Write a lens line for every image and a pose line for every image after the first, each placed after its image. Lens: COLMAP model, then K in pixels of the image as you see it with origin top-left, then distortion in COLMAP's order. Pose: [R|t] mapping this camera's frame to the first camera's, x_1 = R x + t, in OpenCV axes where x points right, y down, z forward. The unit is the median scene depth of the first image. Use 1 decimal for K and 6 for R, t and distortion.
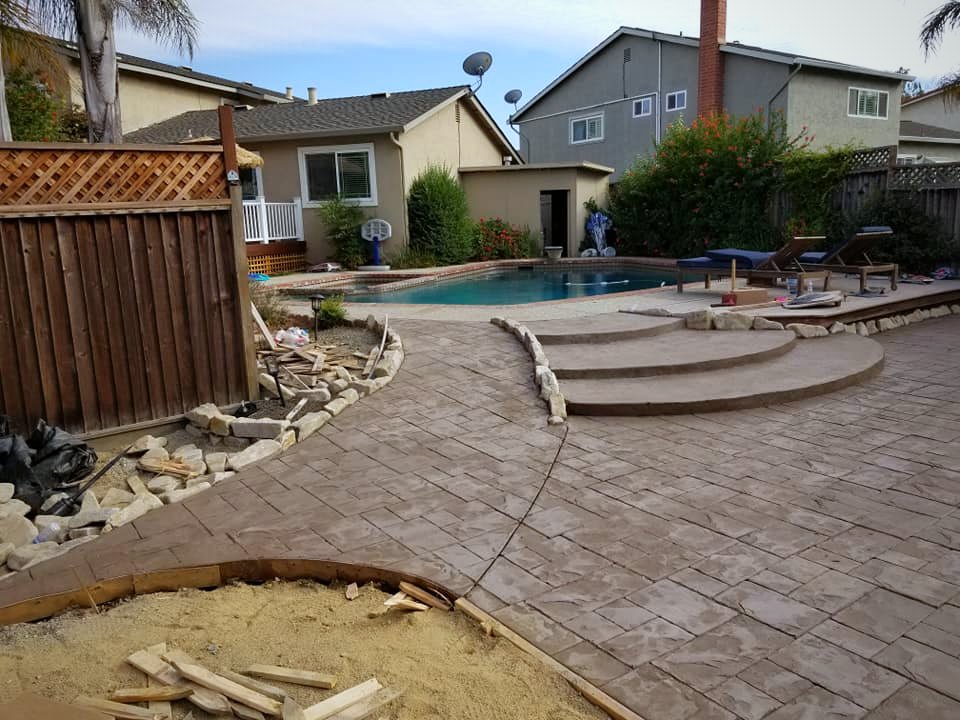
lens RADIAL K [[729.5, 0, 480.0], [0, 729.5, 360.0], [0, 0, 1]] dist [0.077313, -0.121801]
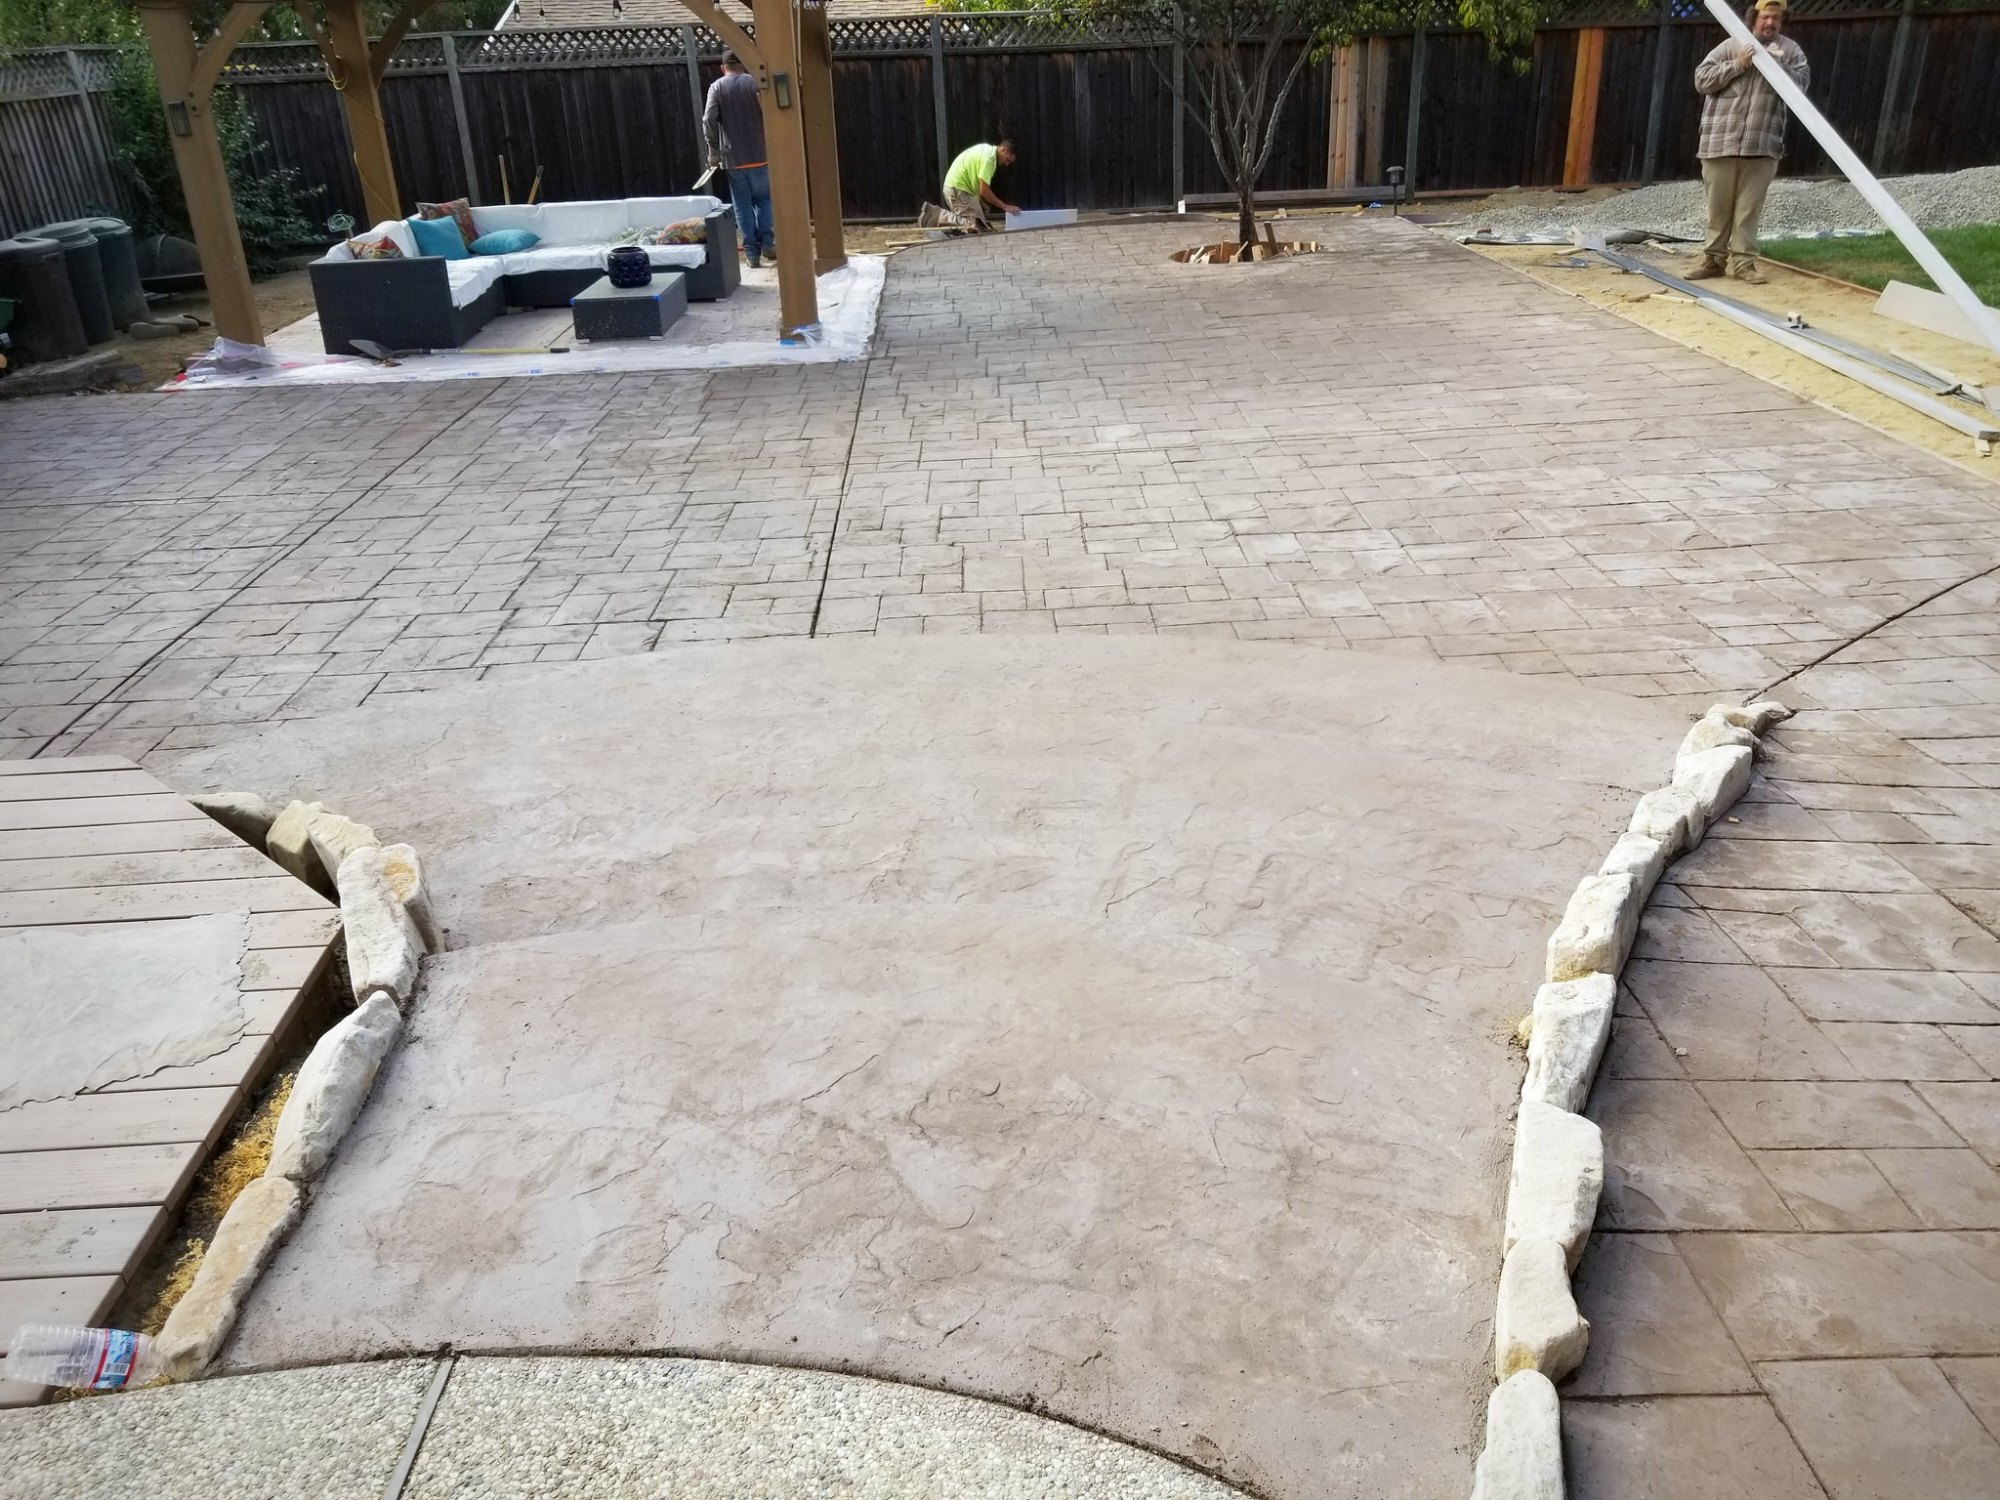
lens RADIAL K [[1546.9, 0, 1000.0], [0, 1546.9, 750.0], [0, 0, 1]] dist [0.080772, -0.129724]
pose [[-0.810834, -0.189514, 0.553744, -0.009698], [0.181214, 0.818341, 0.545417, -0.144809], [-0.556516, 0.542589, -0.629196, 0.604835]]
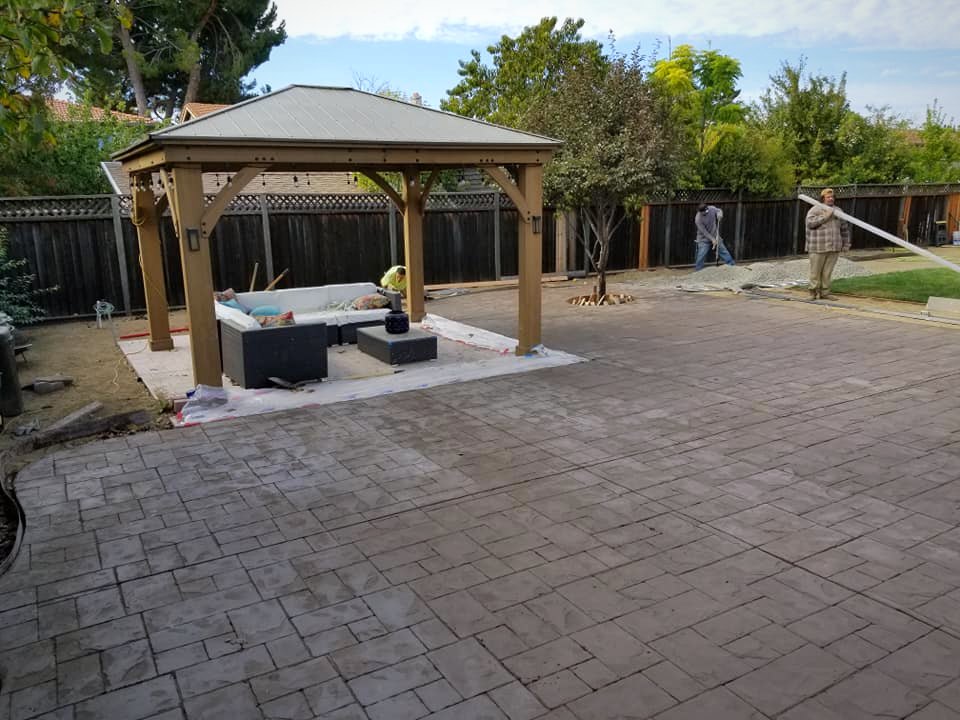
lens RADIAL K [[742.5, 0, 480.0], [0, 742.5, 360.0], [0, 0, 1]] dist [0.080772, -0.129724]
pose [[-0.991524, 0.021976, 0.128050, 0.441442], [0.072376, 0.911927, 0.403918, -0.169980], [-0.107895, 0.409763, -0.905789, 0.662227]]
